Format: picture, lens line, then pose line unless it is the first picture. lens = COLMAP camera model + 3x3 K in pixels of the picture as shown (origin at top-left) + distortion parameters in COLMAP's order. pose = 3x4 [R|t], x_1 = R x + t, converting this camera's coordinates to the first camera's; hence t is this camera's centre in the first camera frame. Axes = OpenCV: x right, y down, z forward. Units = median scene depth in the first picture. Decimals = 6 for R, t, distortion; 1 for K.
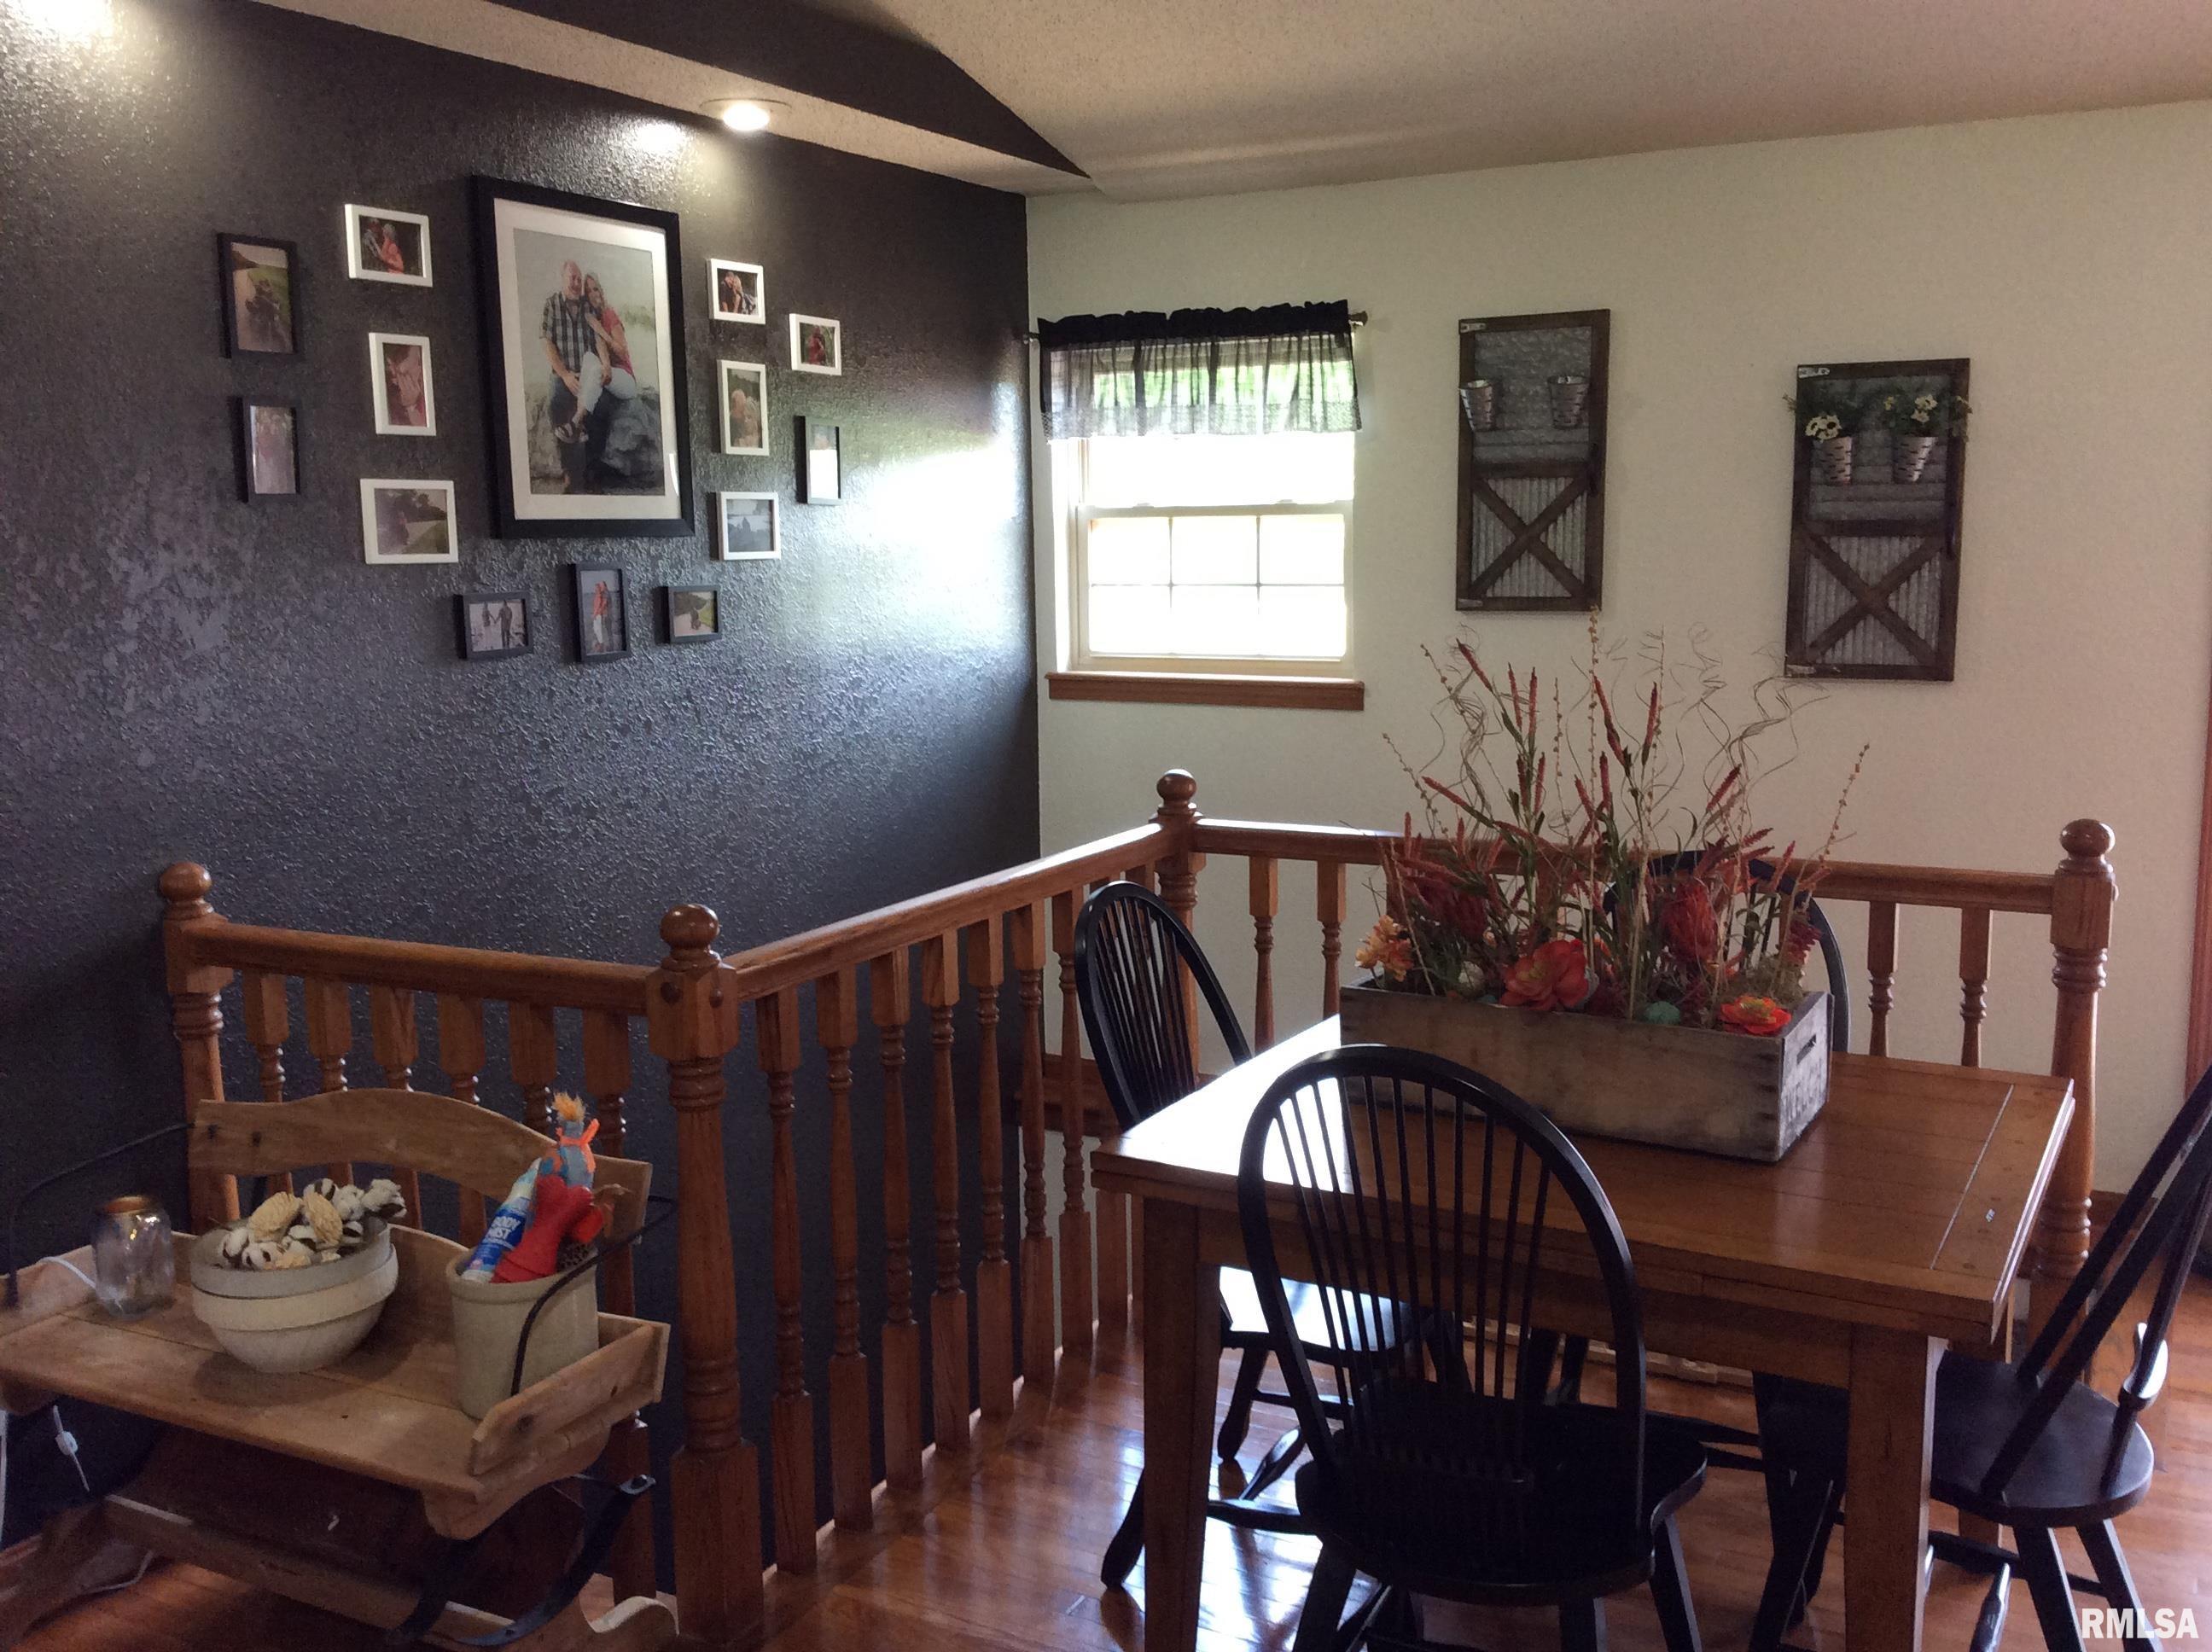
lens RADIAL K [[2023.8, 0, 1106.0], [0, 2023.8, 826.0], [0, 0, 1]] dist [0.115307, -0.232313]
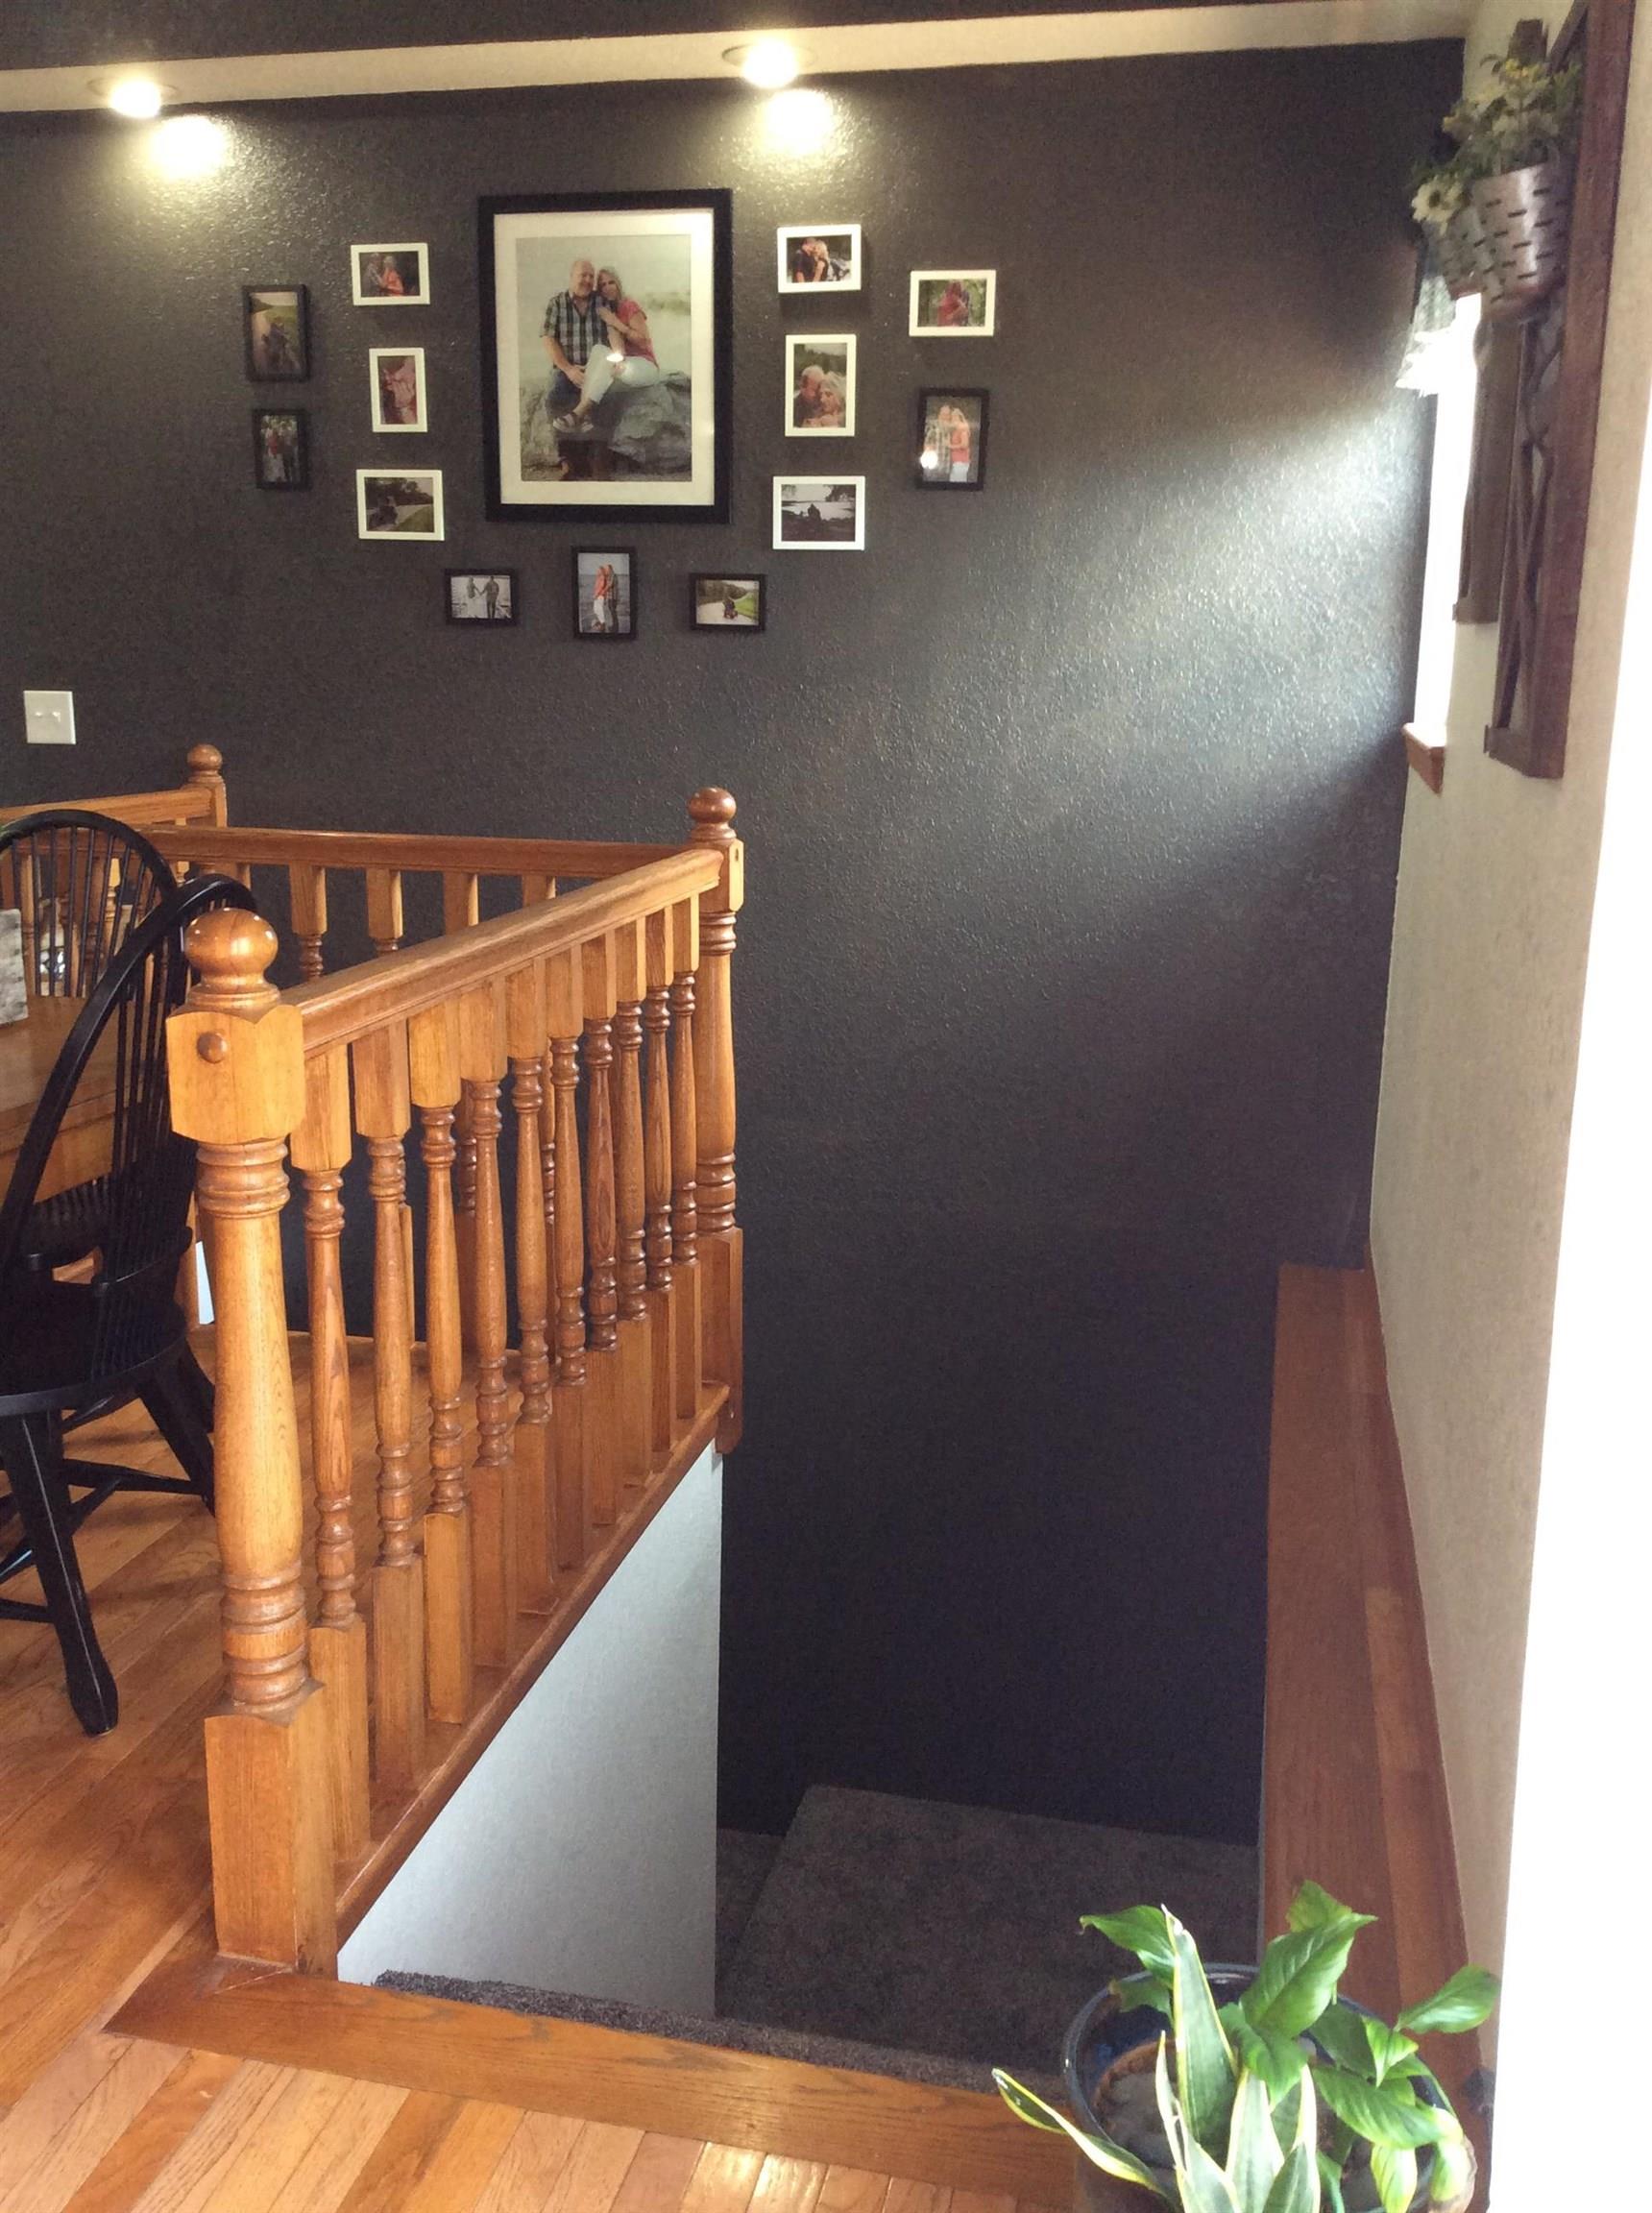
lens RADIAL K [[2024.7, 0, 826.0], [0, 2024.7, 1106.5], [0, 0, 1]] dist [0.115307, -0.232313]
pose [[0.254124, 0.211061, -0.943861, 0.897226], [-0.168754, 0.970605, 0.171606, -0.047959], [0.952335, 0.115671, 0.282272, 0.869192]]
